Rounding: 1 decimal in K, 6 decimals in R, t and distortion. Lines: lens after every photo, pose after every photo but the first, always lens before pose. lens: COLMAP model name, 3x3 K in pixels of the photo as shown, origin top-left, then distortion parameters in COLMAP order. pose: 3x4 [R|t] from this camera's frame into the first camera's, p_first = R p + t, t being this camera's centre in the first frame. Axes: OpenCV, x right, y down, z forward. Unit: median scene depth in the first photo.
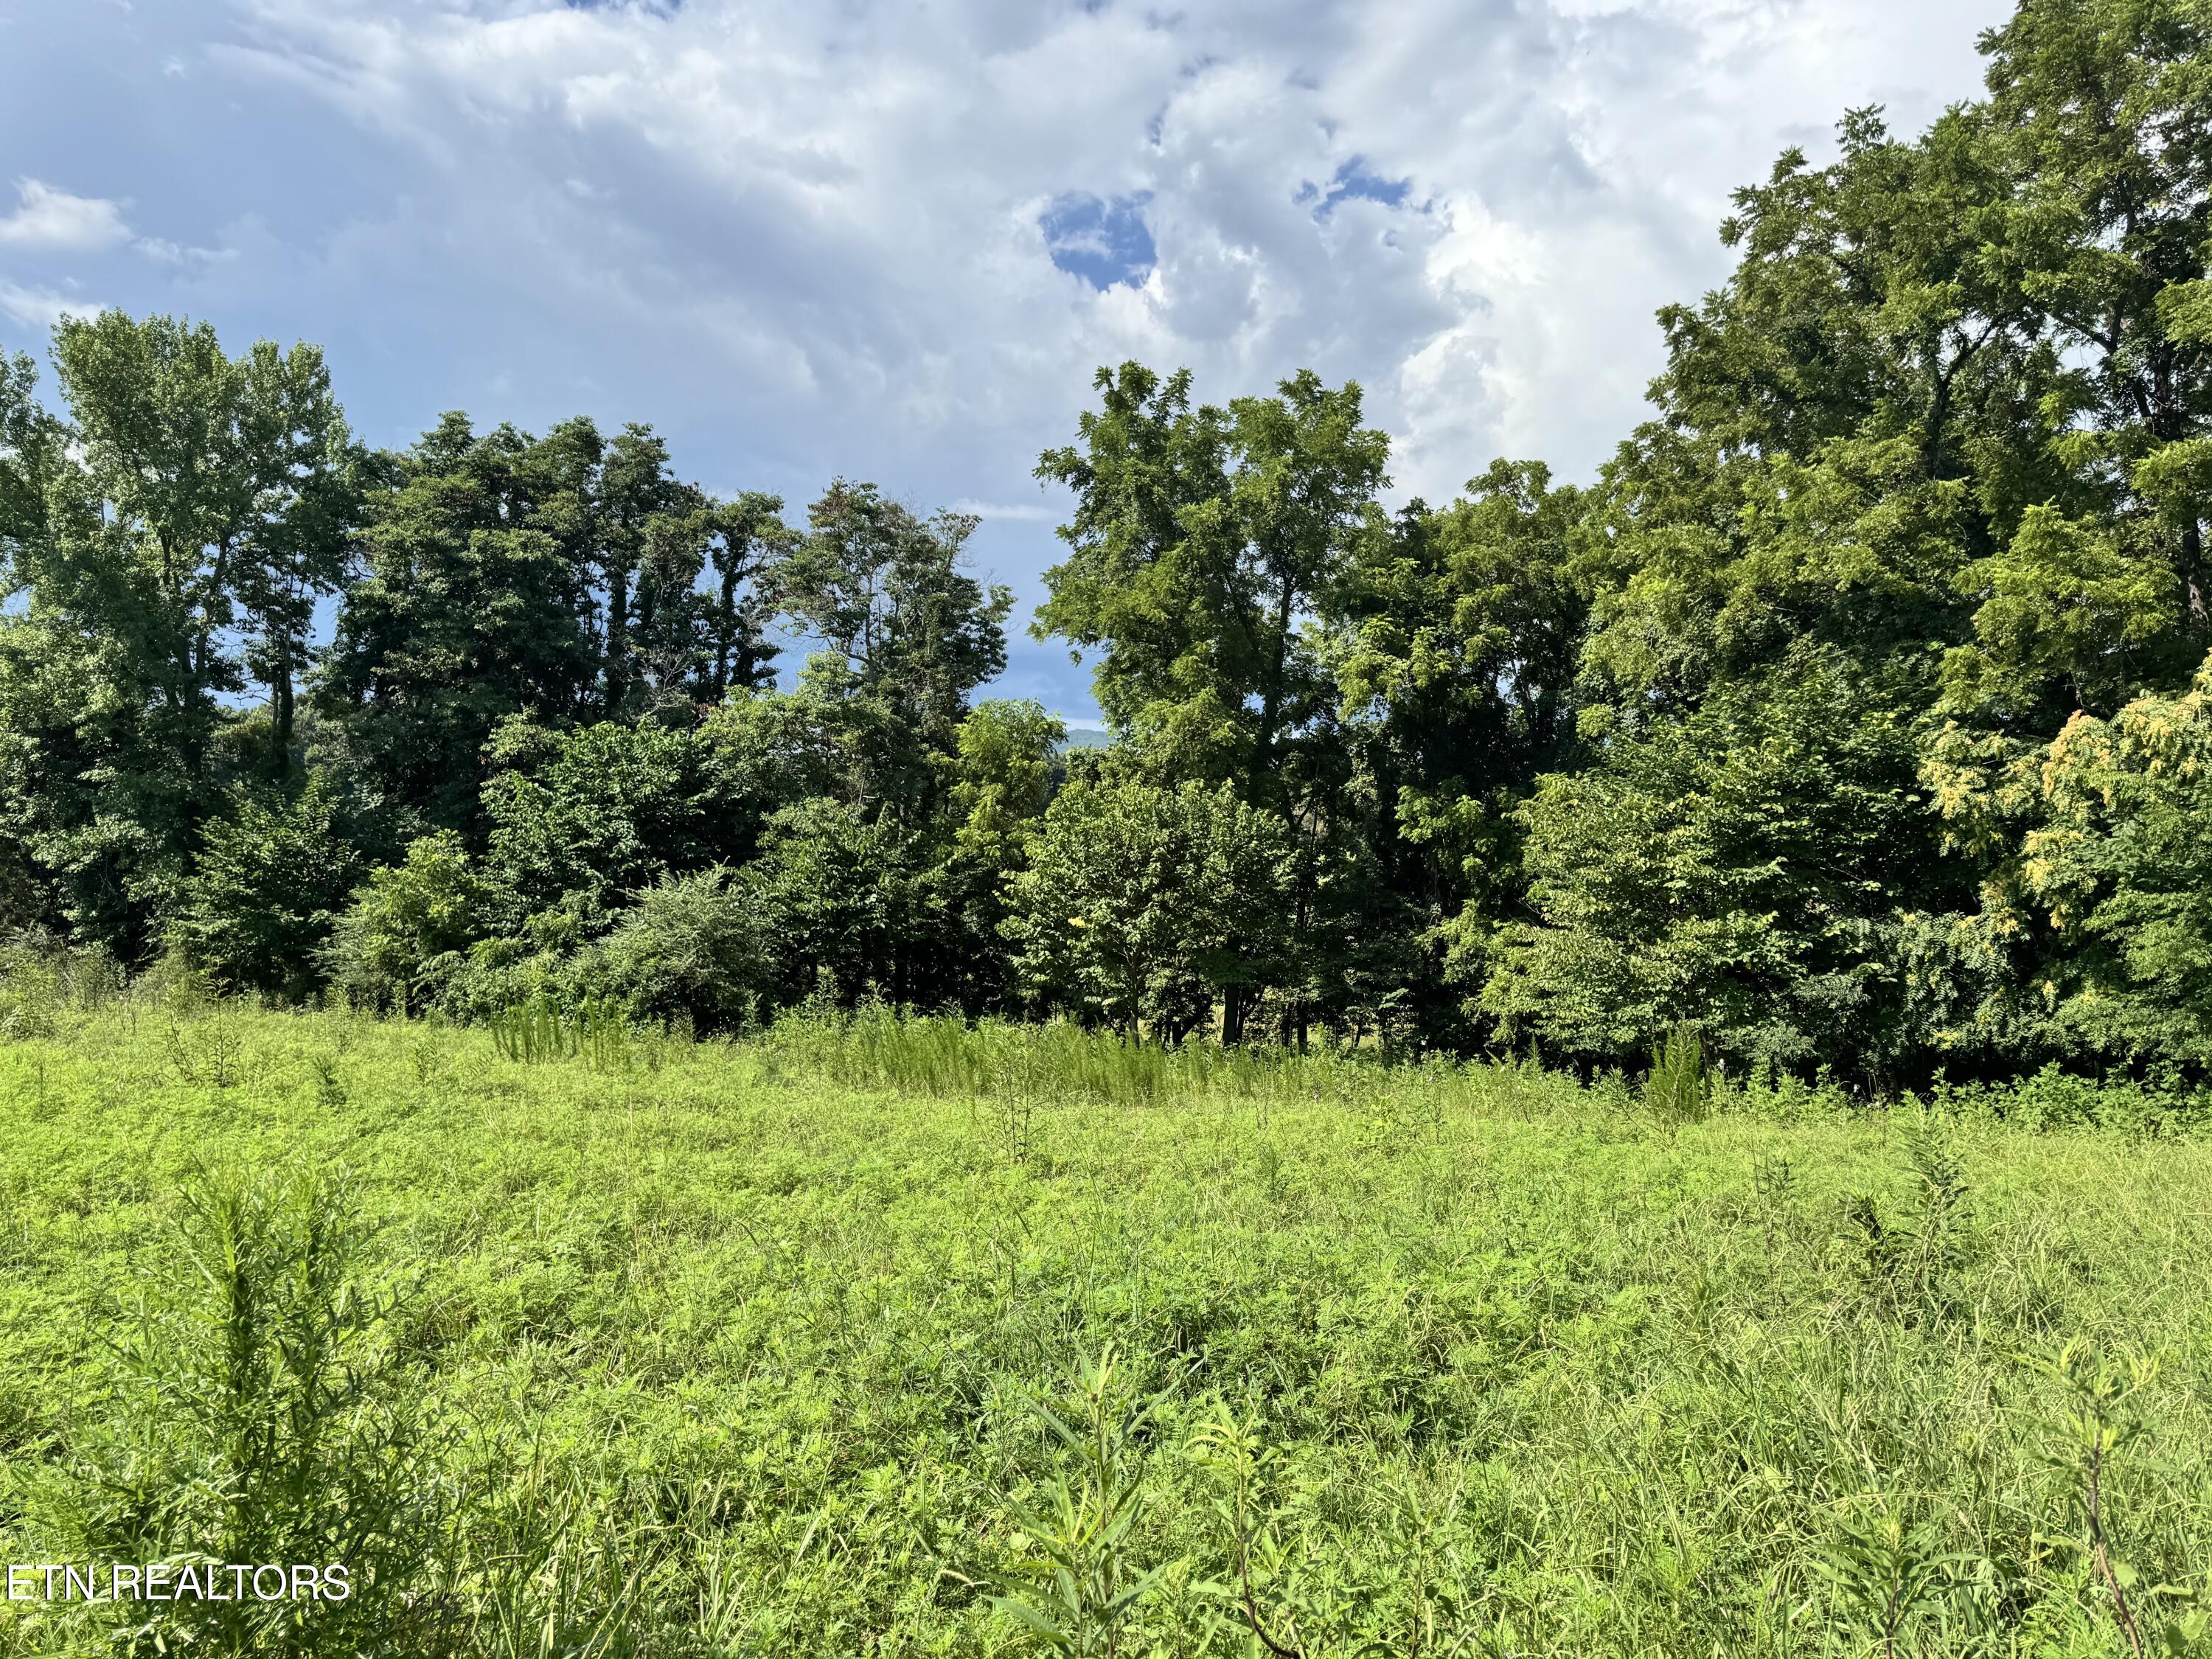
lens RADIAL K [[1493.6, 0, 1106.0], [0, 1493.6, 829.5], [0, 0, 1]] dist [0.001213, -0.000549]
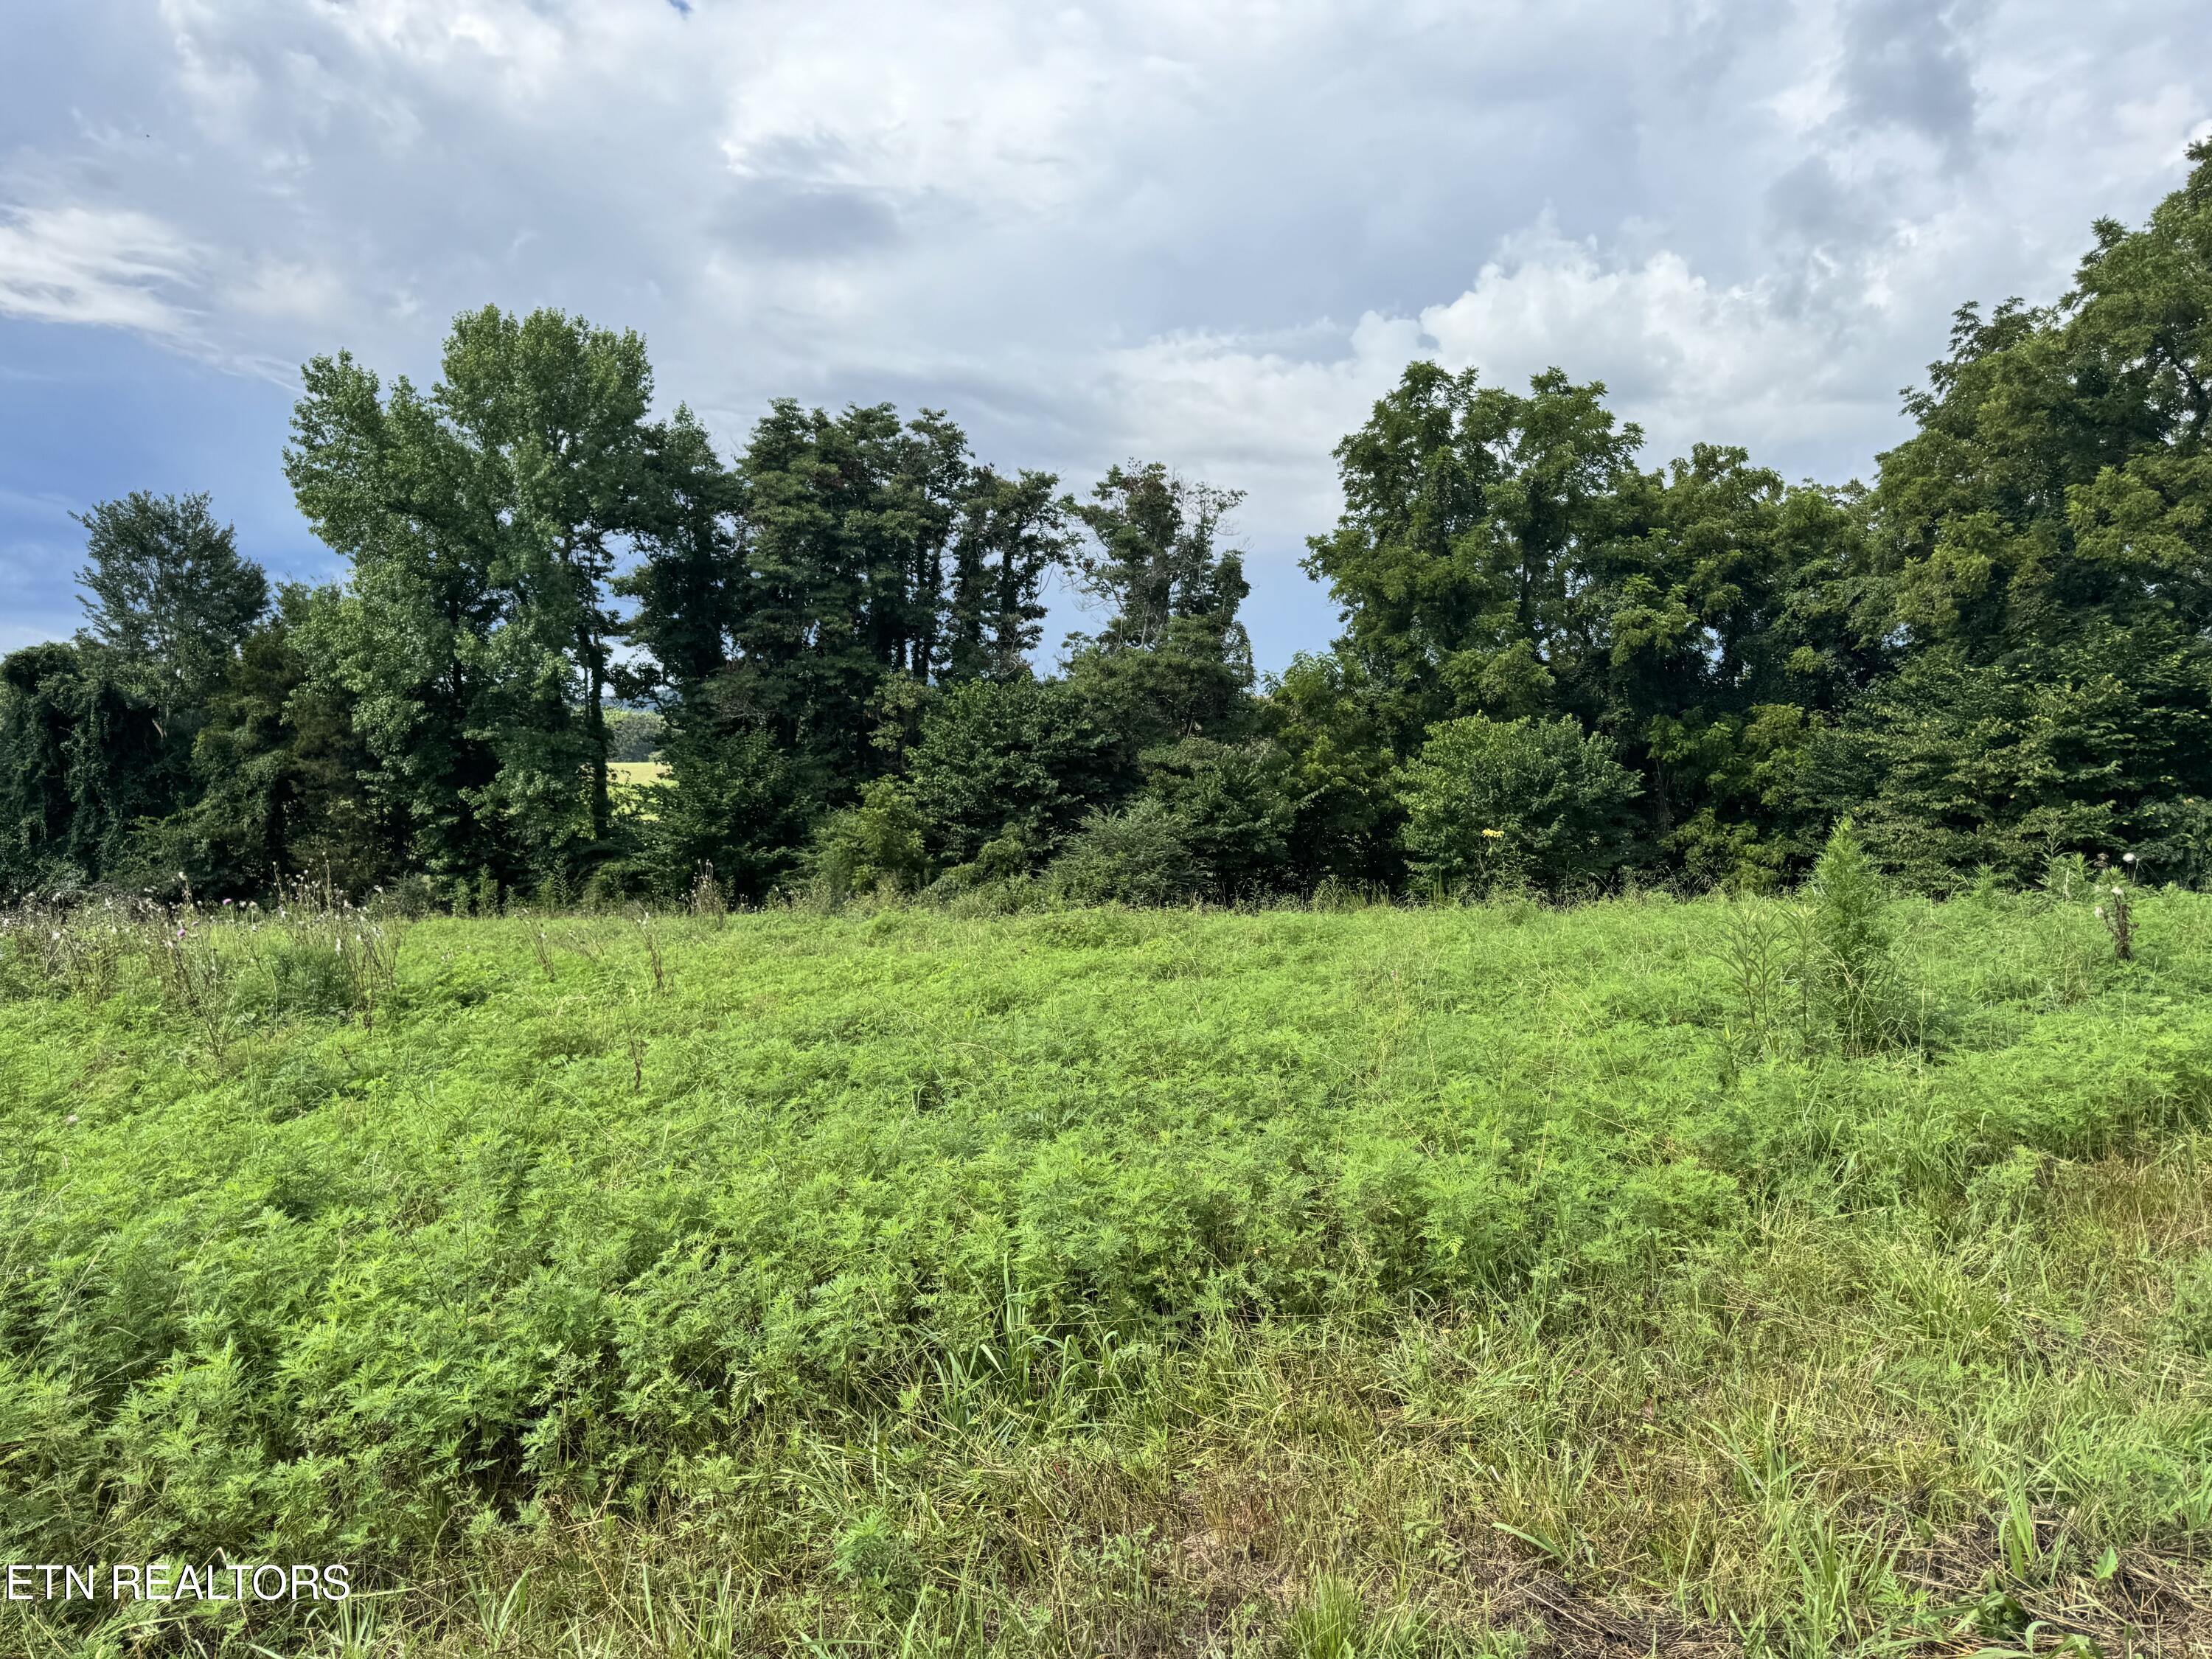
lens RADIAL K [[1493.6, 0, 1106.0], [0, 1493.6, 829.5], [0, 0, 1]] dist [0.001213, -0.000549]
pose [[0.993708, -0.032928, 0.107053, -0.364597], [0.028526, 0.998694, 0.042394, -0.001312], [-0.108309, -0.039074, 0.993349, -0.160751]]
